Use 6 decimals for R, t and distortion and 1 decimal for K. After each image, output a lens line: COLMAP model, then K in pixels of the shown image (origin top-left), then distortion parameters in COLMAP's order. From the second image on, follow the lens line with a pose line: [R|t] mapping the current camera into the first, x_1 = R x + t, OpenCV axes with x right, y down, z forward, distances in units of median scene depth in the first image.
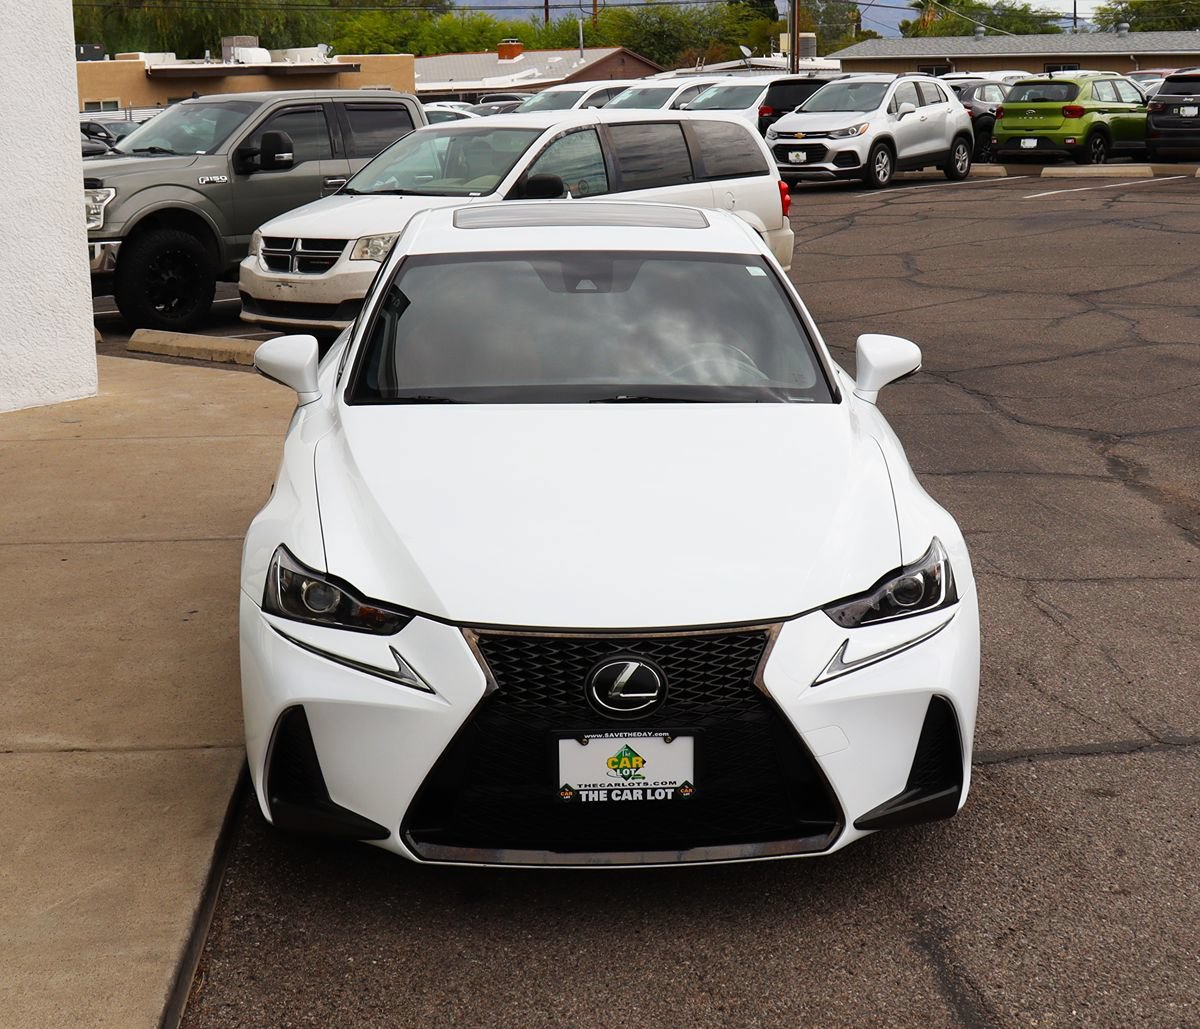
lens RADIAL K [[1875.9, 0, 589.7], [0, 1875.9, 508.7], [0, 0, 1]] dist [-0.134215, 0.000000]
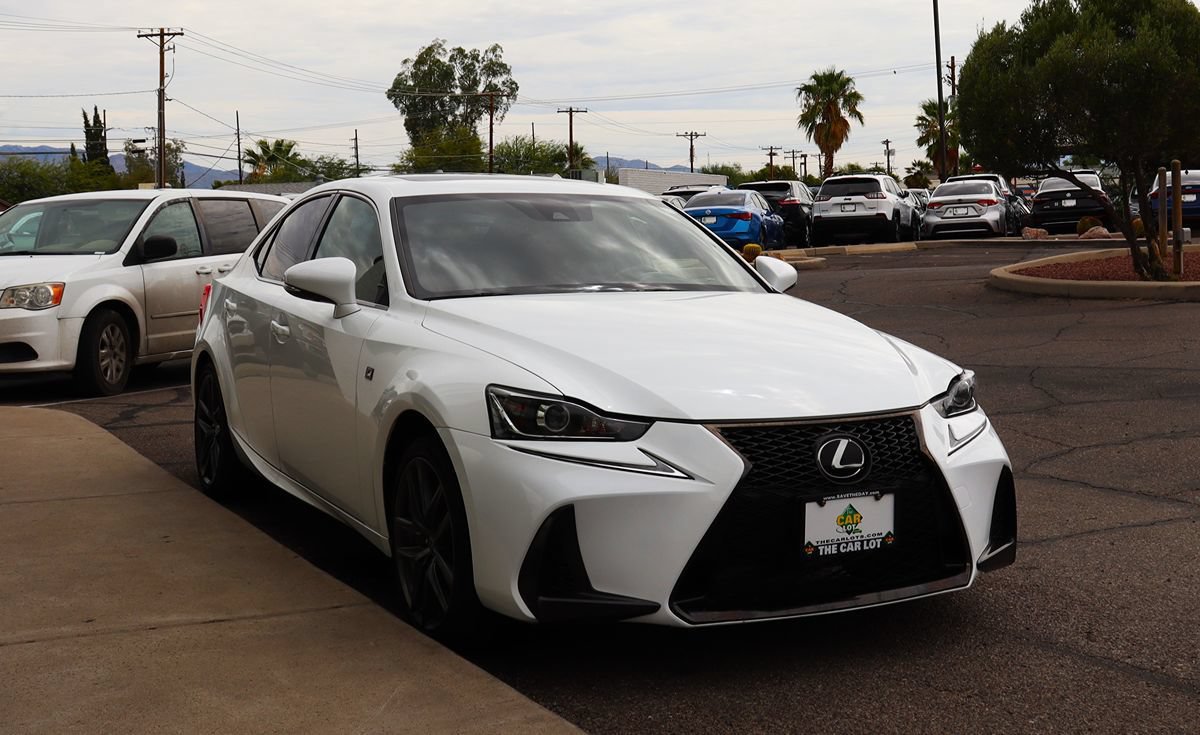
lens RADIAL K [[1589.3, 0, 648.5], [0, 1589.3, 285.0], [0, 0, 1]] dist [-0.136370, 0.000000]
pose [[0.905258, -0.013622, 0.424643, -0.517579], [0.095614, 0.980379, -0.172381, 0.143841], [-0.413963, 0.196652, 0.888799, 0.088313]]
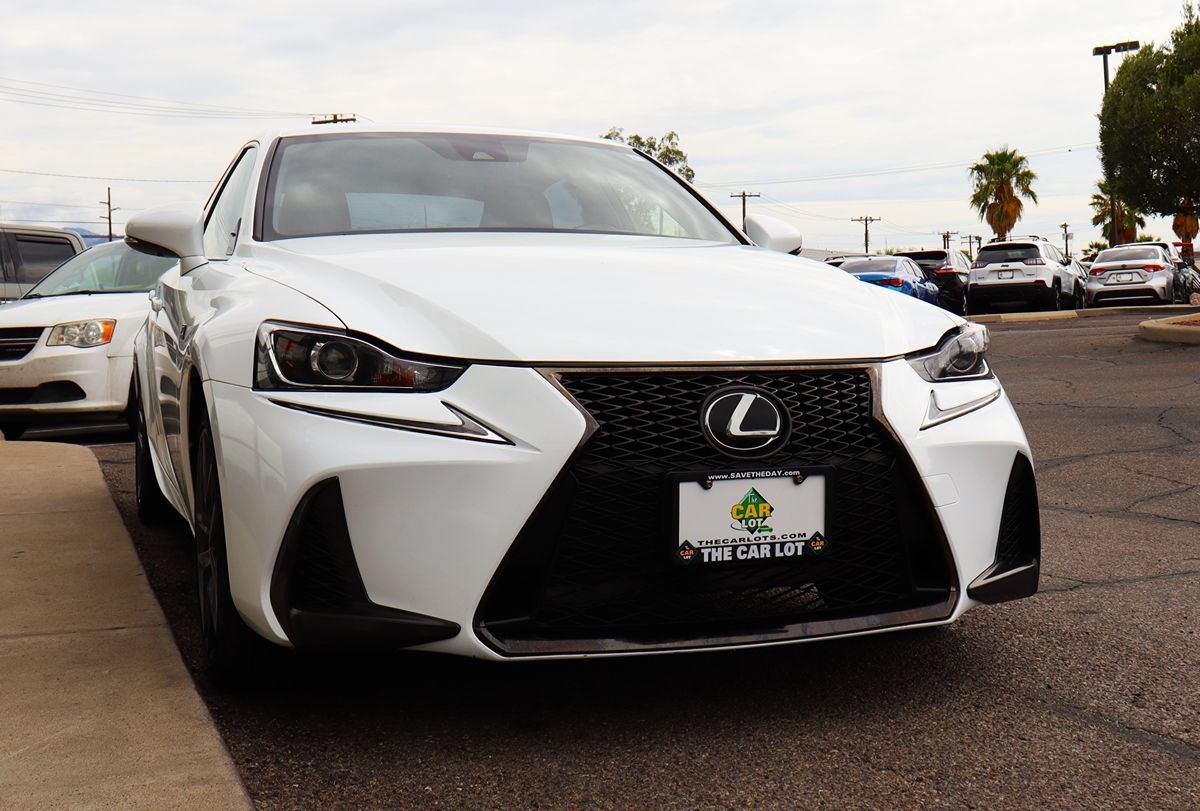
lens RADIAL K [[1549.9, 0, 590.3], [0, 1549.9, 416.6], [0, 0, 1]] dist [-0.135779, 0.000000]
pose [[0.959644, -0.021012, 0.280433, -0.231678], [0.067533, 0.985243, -0.157276, 0.188406], [-0.272990, 0.169867, 0.946901, 0.338951]]
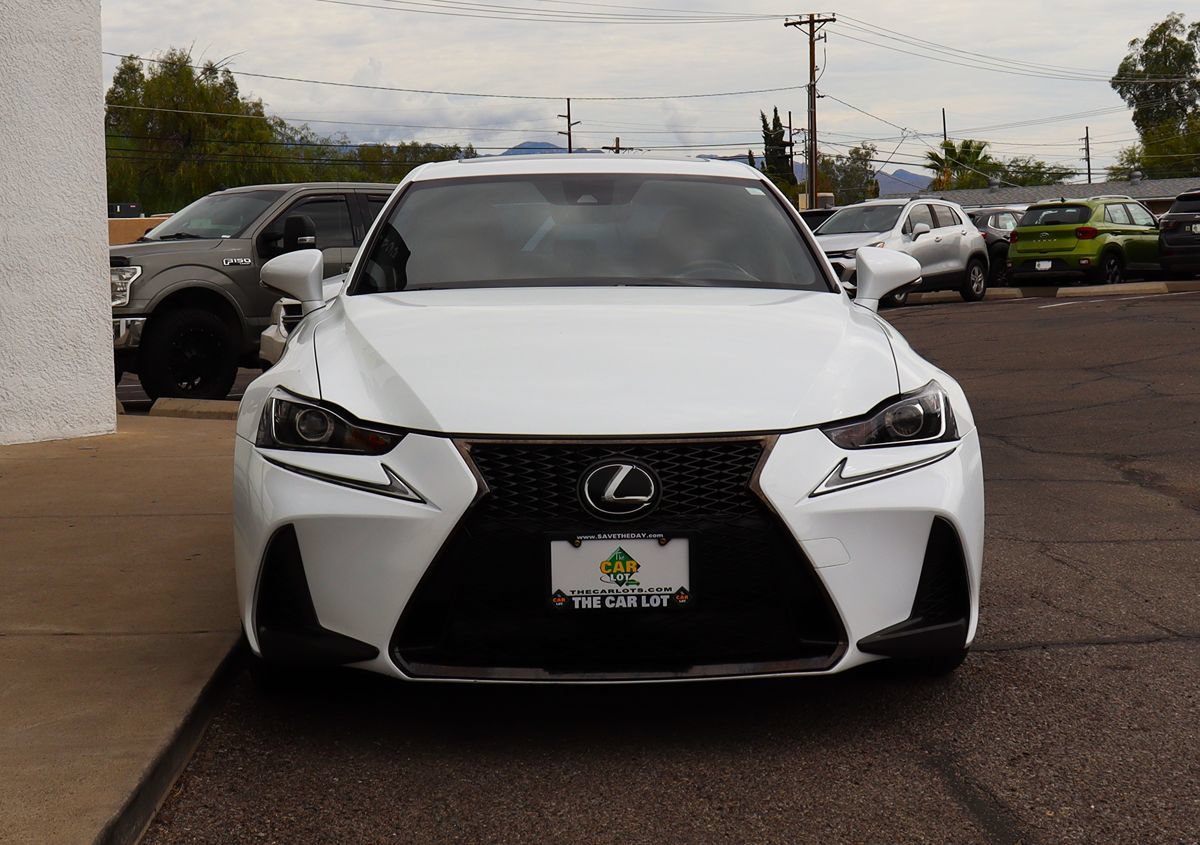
lens RADIAL K [[1869.3, 0, 545.5], [0, 1869.3, 372.3], [0, 0, 1]] dist [-0.136042, 0.000000]
pose [[0.999286, -0.006938, -0.037128, 0.016697], [0.000738, 0.986381, -0.164473, 0.186107], [0.037763, 0.164328, 0.985683, 0.020615]]
